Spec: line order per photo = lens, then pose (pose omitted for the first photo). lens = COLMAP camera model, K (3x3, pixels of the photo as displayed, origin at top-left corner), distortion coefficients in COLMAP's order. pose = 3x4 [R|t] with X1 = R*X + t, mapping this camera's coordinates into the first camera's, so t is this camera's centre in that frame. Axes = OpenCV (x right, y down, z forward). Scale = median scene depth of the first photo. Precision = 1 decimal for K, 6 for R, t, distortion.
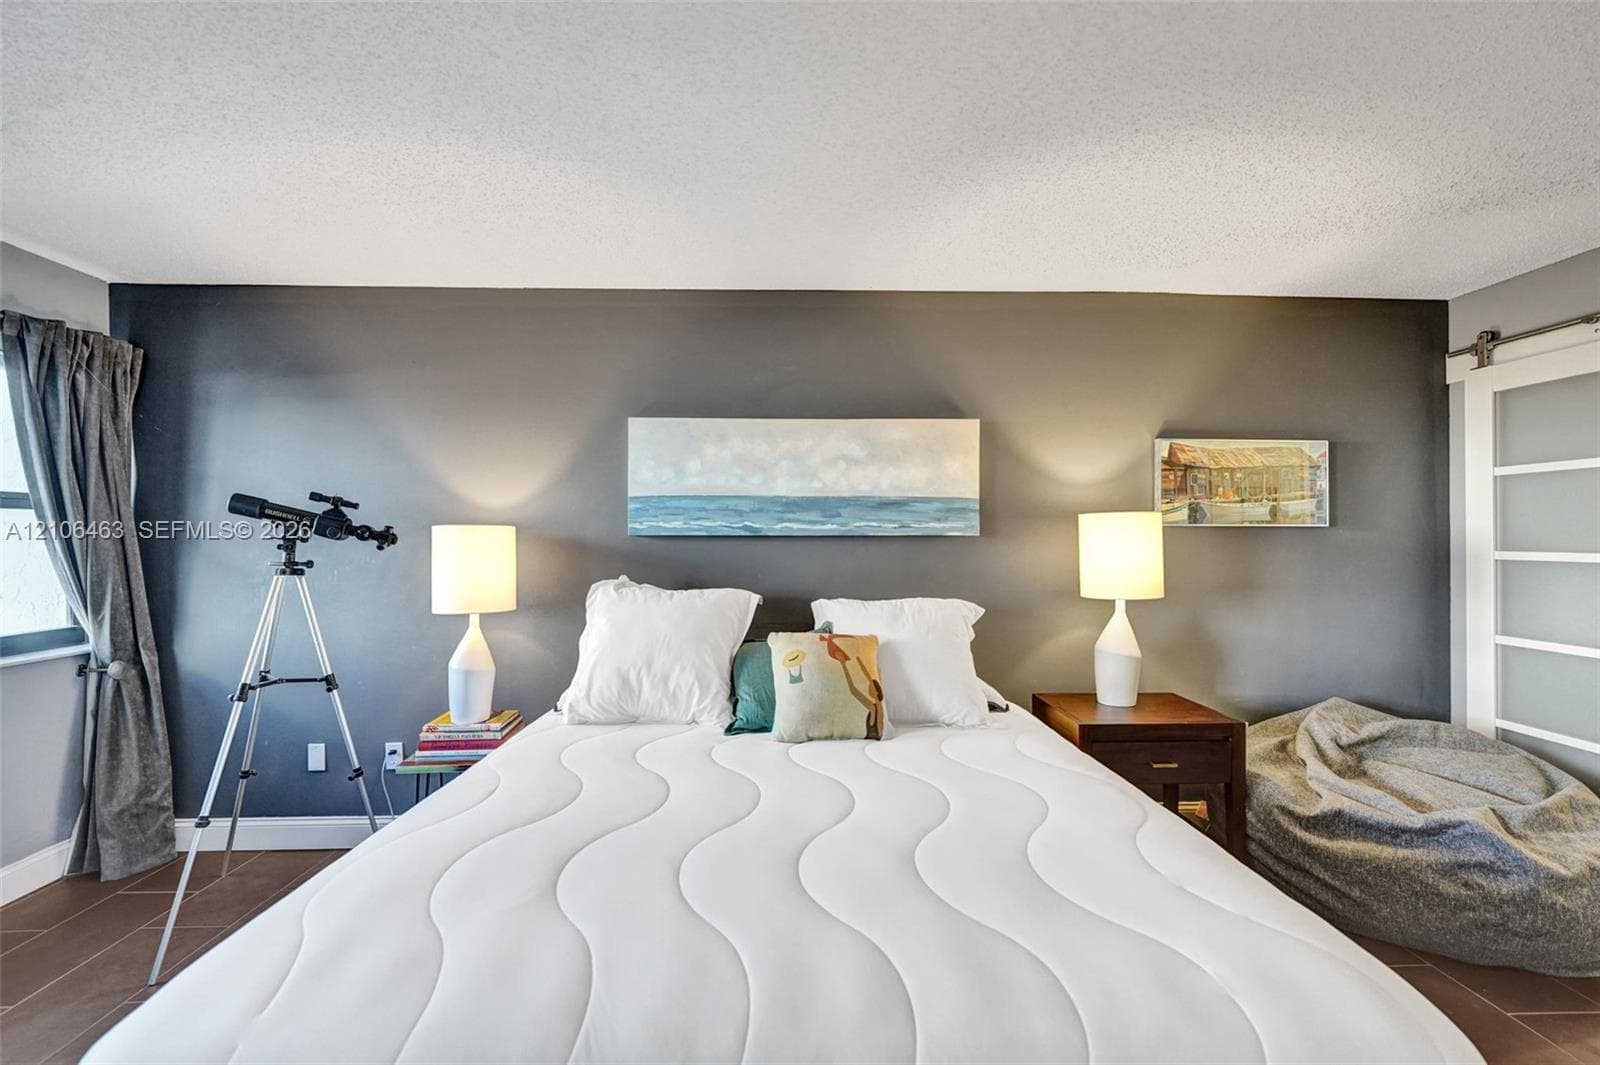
lens RADIAL K [[664.8, 0, 805.8], [0, 664.8, 543.2], [0, 0, 1]] dist [-0.021975, 0.000121]
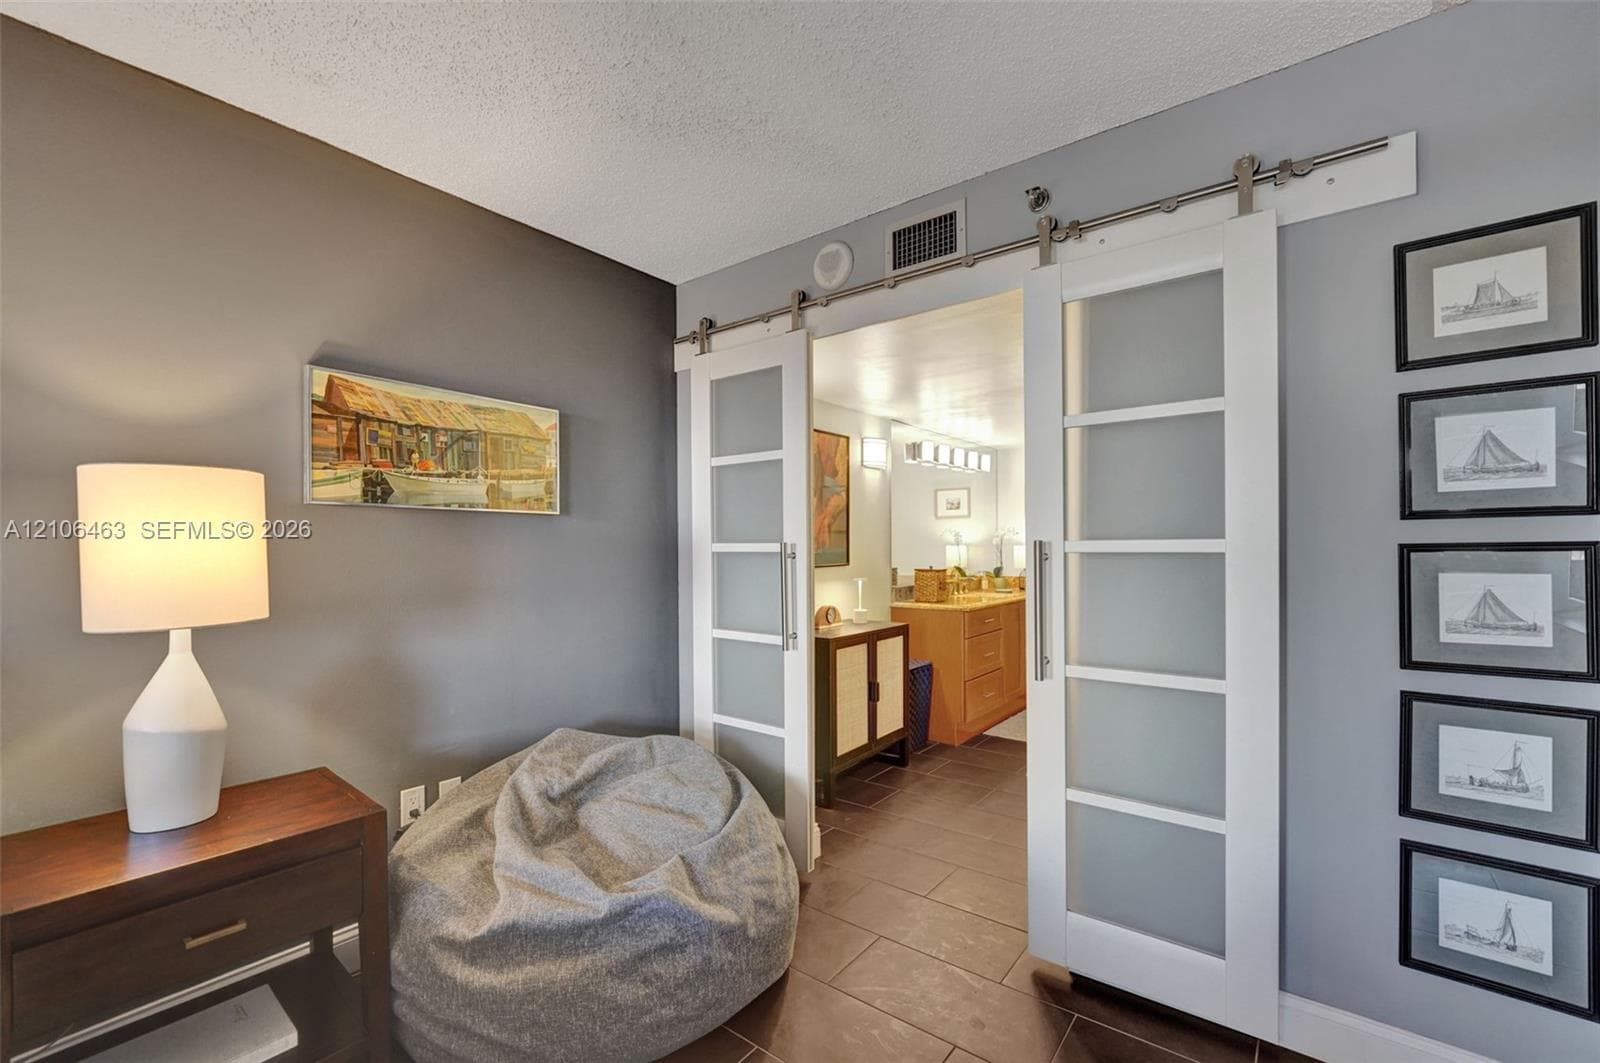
lens RADIAL K [[664.8, 0, 805.8], [0, 664.8, 542.2], [0, 0, 1]] dist [-0.021975, 0.000121]
pose [[0.635320, 0.006532, 0.772222, 0.358688], [0.013077, 0.999730, -0.019215, 0.028705], [-0.772139, 0.022306, 0.635063, 0.243972]]
